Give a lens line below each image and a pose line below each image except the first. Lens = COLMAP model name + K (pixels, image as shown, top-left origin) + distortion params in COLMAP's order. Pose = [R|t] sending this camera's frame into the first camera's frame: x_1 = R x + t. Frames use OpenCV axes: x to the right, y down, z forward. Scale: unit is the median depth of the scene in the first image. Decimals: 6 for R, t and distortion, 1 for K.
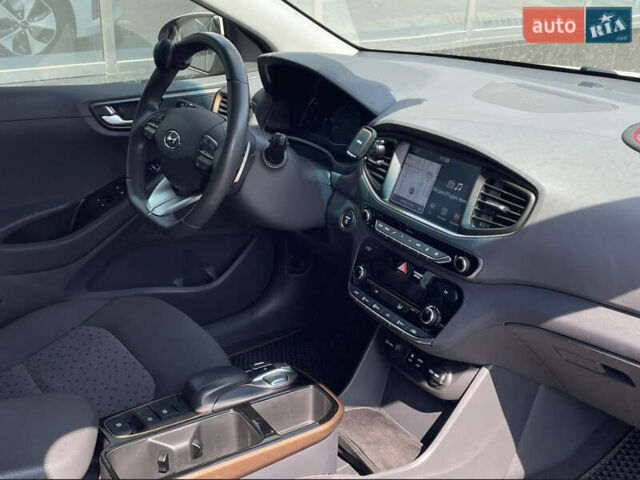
lens RADIAL K [[722.2, 0, 320.0], [0, 722.2, 240.0], [0, 0, 1]] dist [0.082088, -0.000365]
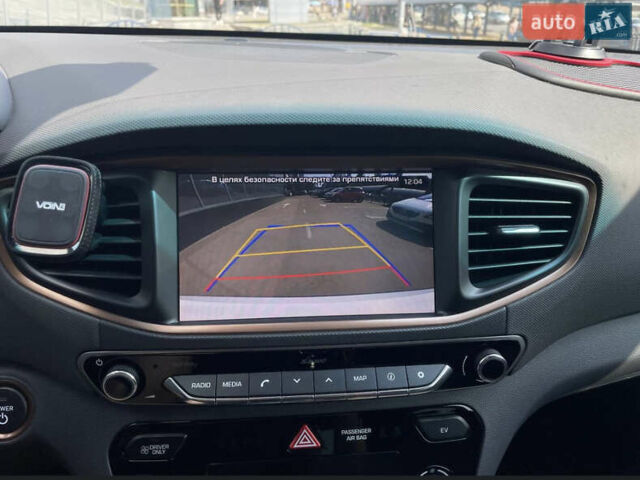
lens RADIAL K [[486.2, 0, 318.7], [0, 486.2, 224.0], [0, 0, 1]] dist [-0.002309, -0.000964]
pose [[0.404339, -0.337254, 0.850159, -0.089290], [0.296243, 0.927714, 0.227125, -0.147799], [-0.865303, 0.160018, 0.475020, 0.825177]]
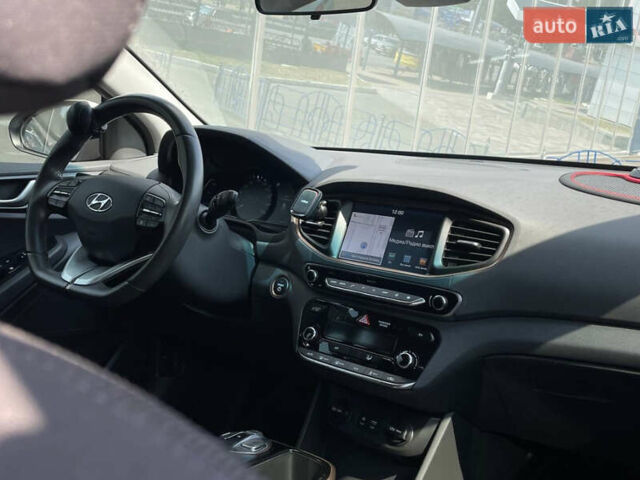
lens RADIAL K [[722.2, 0, 320.0], [0, 722.2, 240.0], [0, 0, 1]] dist [0.082088, -0.000365]
pose [[0.941901, -0.007300, 0.335813, -0.276005], [0.074971, 0.979111, -0.188998, 0.113664], [-0.327418, 0.203193, 0.922773, 0.075469]]
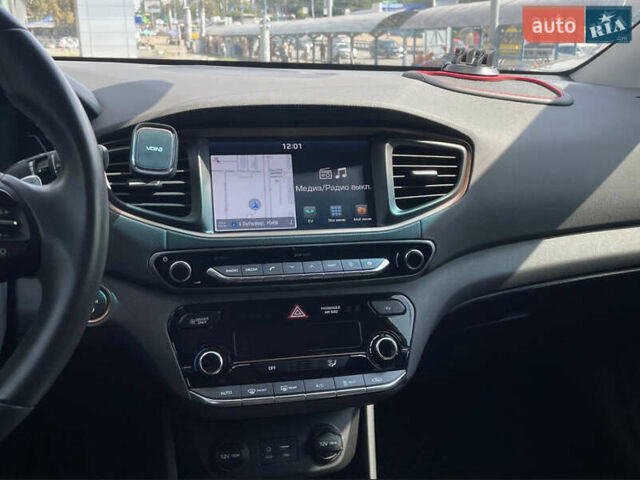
lens RADIAL K [[722.2, 0, 320.0], [0, 722.2, 240.0], [0, 0, 1]] dist [0.082088, -0.000365]
pose [[0.277395, -0.225101, 0.934014, -0.485659], [0.319734, 0.938381, 0.131195, -0.105303], [-0.905993, 0.262243, 0.332274, 0.736460]]
